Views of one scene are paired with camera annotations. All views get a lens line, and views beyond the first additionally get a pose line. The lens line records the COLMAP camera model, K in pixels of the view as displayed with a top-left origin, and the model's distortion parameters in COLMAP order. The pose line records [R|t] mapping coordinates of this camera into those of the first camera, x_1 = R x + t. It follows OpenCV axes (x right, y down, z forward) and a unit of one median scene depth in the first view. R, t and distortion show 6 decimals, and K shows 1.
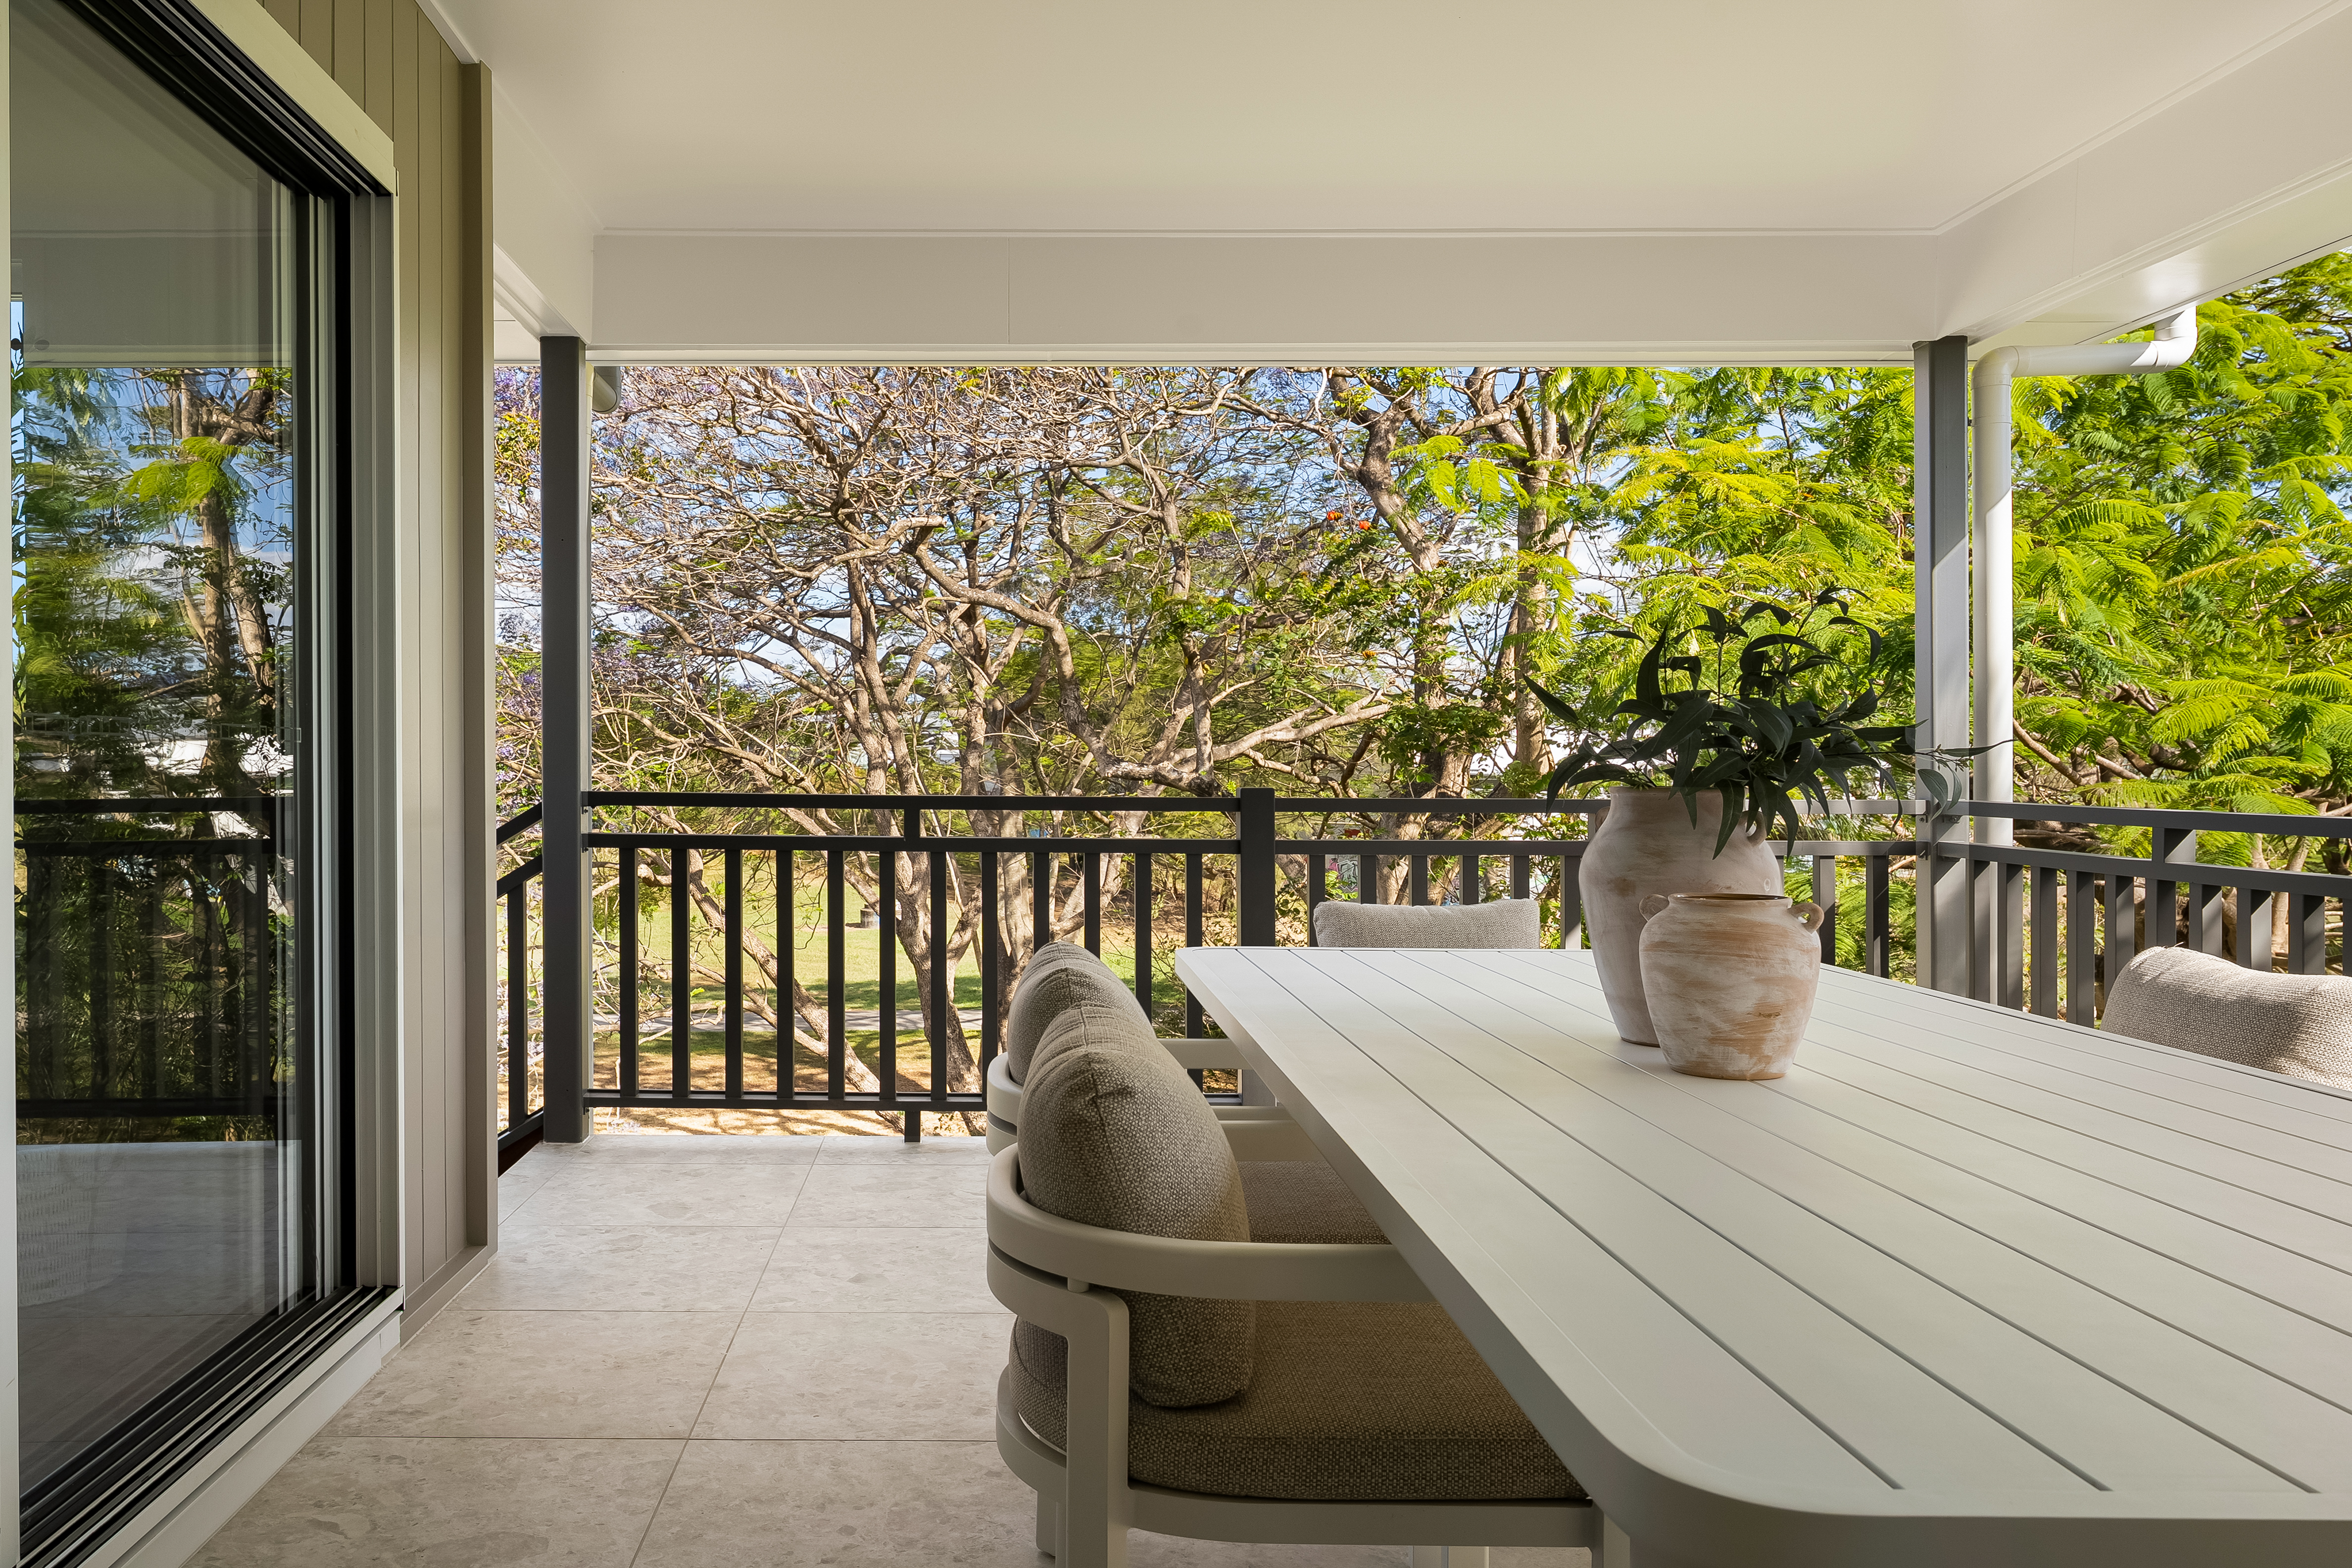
lens RADIAL K [[1547.1, 0, 1176.0], [0, 1547.1, 784.0], [0, 0, 1]] dist [-0.002483, -0.002140]
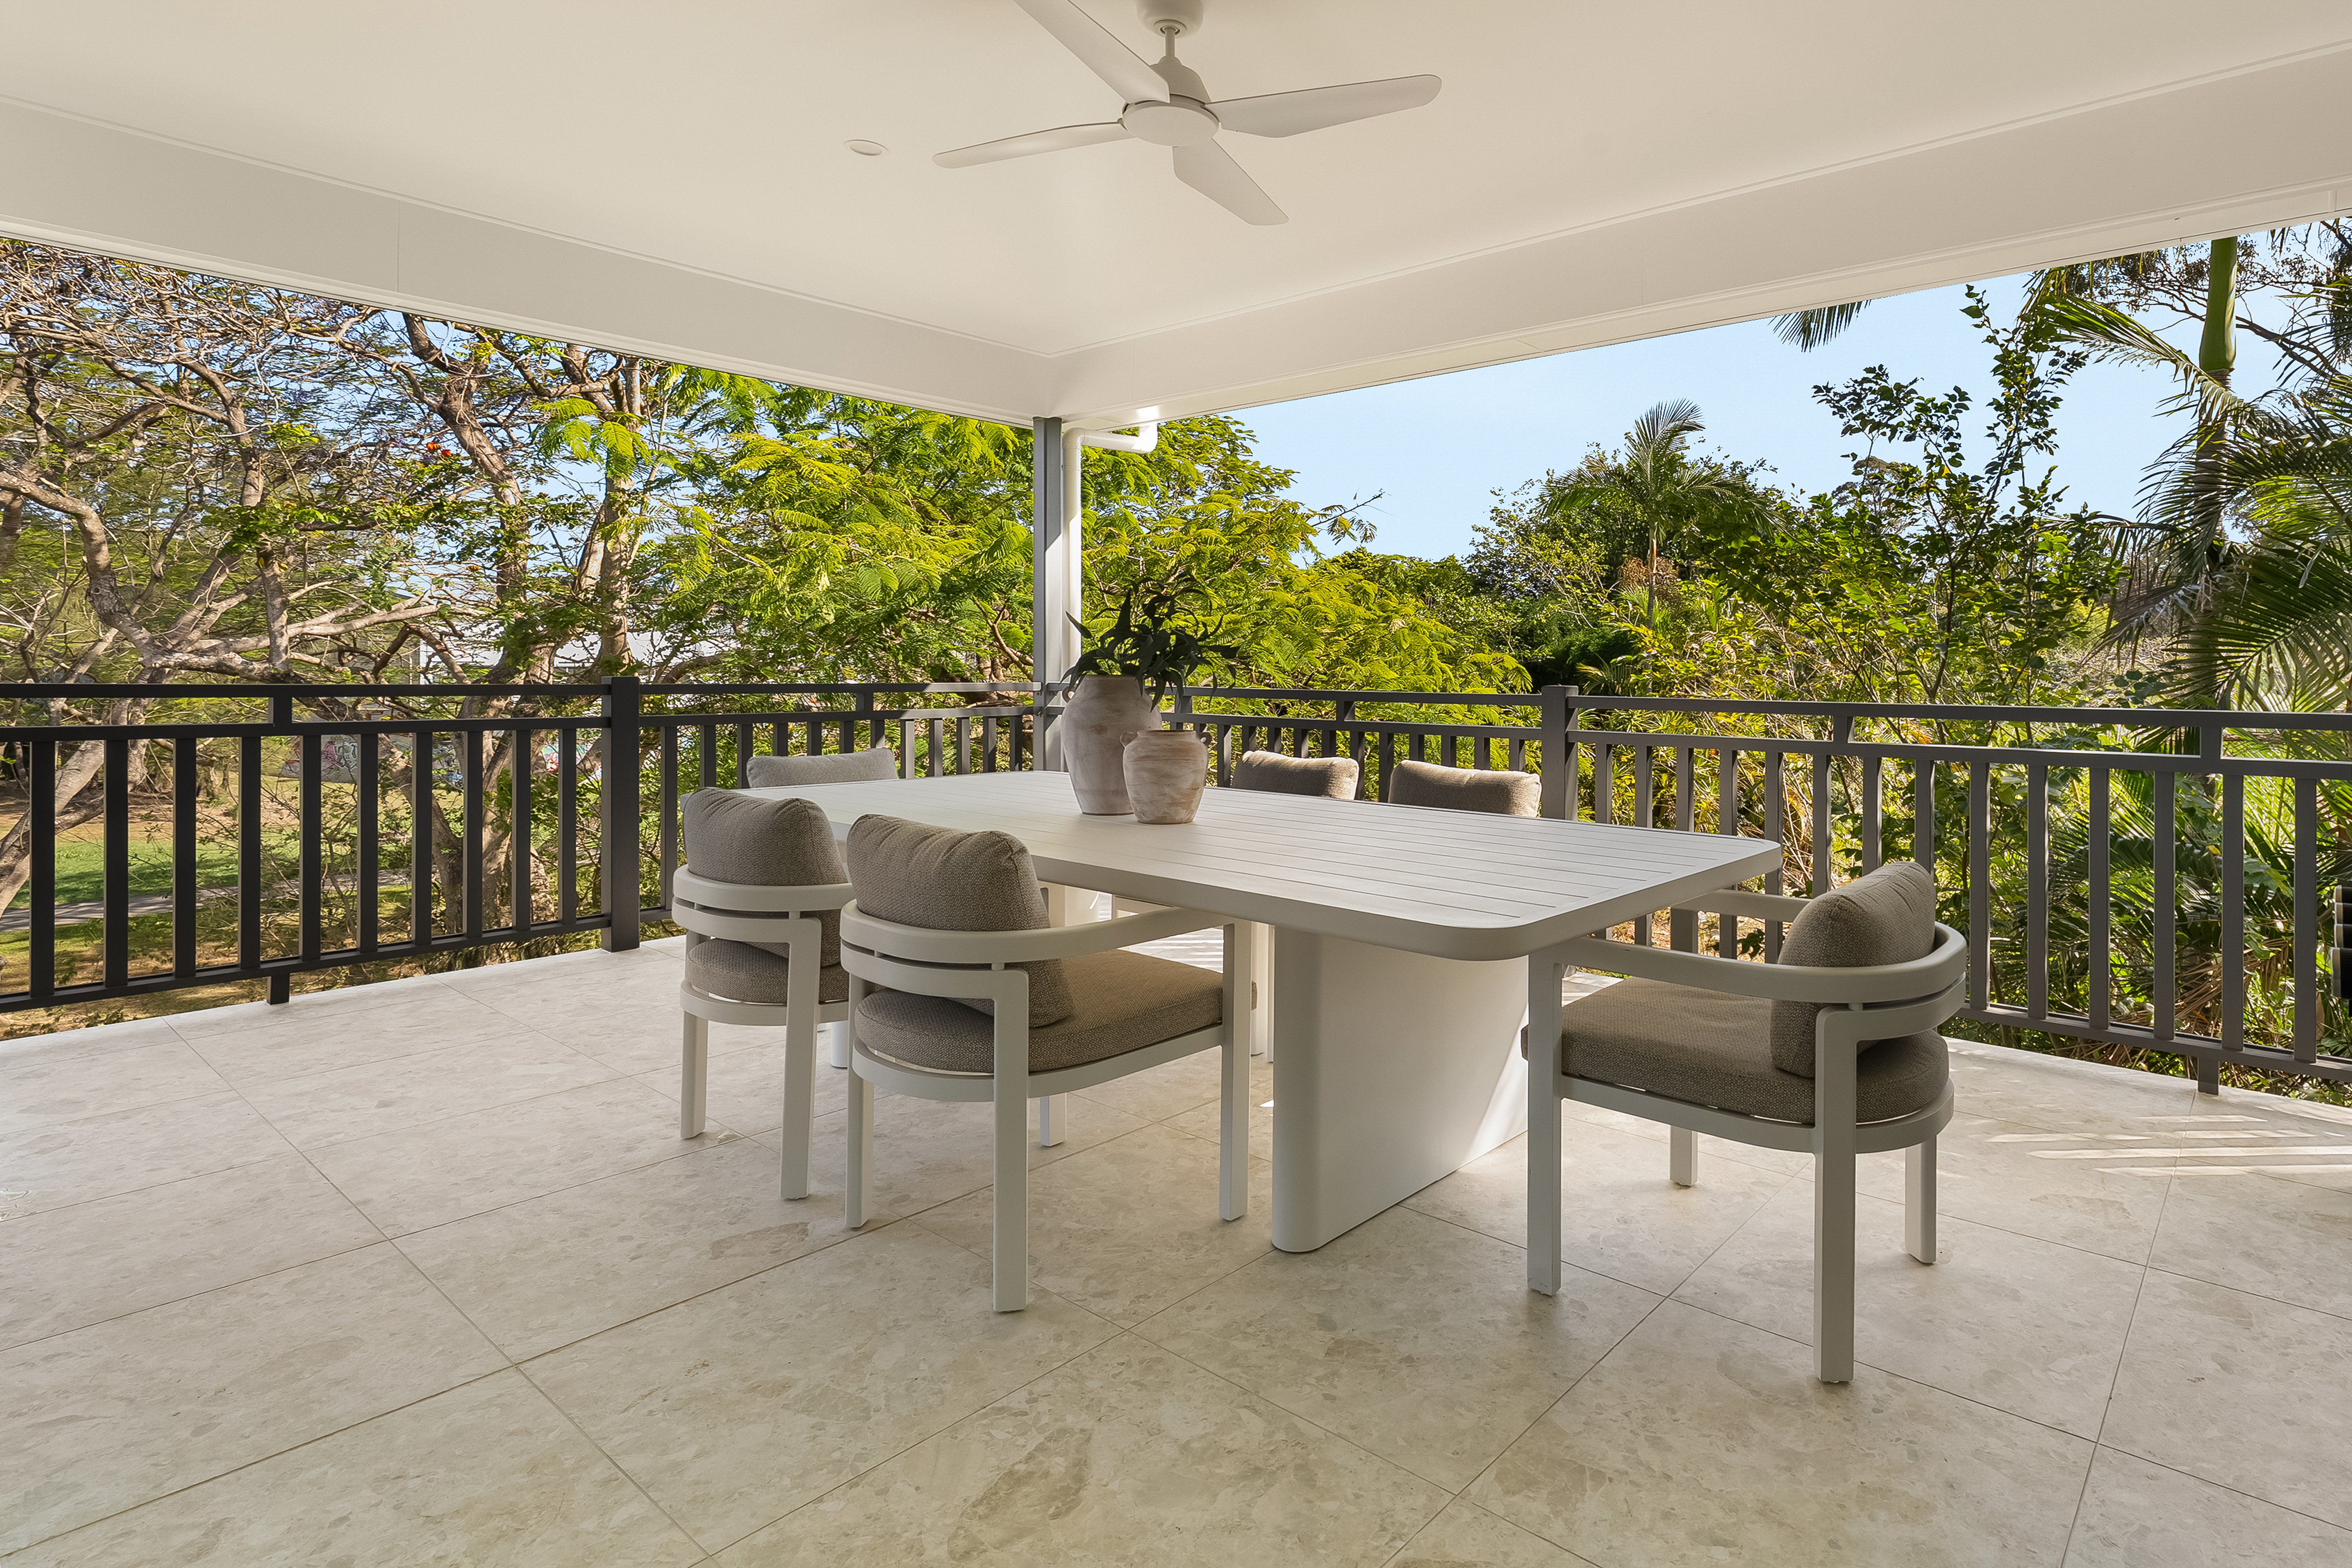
lens RADIAL K [[1138.0, 0, 1175.9], [0, 1138.0, 671.8], [0, 0, 1]] dist [-0.001442, -0.000547]
pose [[0.714747, -0.001189, 0.699383, -0.298866], [0.001977, 0.999998, -0.000321, -0.000410], [-0.699381, 0.001612, 0.714747, -0.013759]]
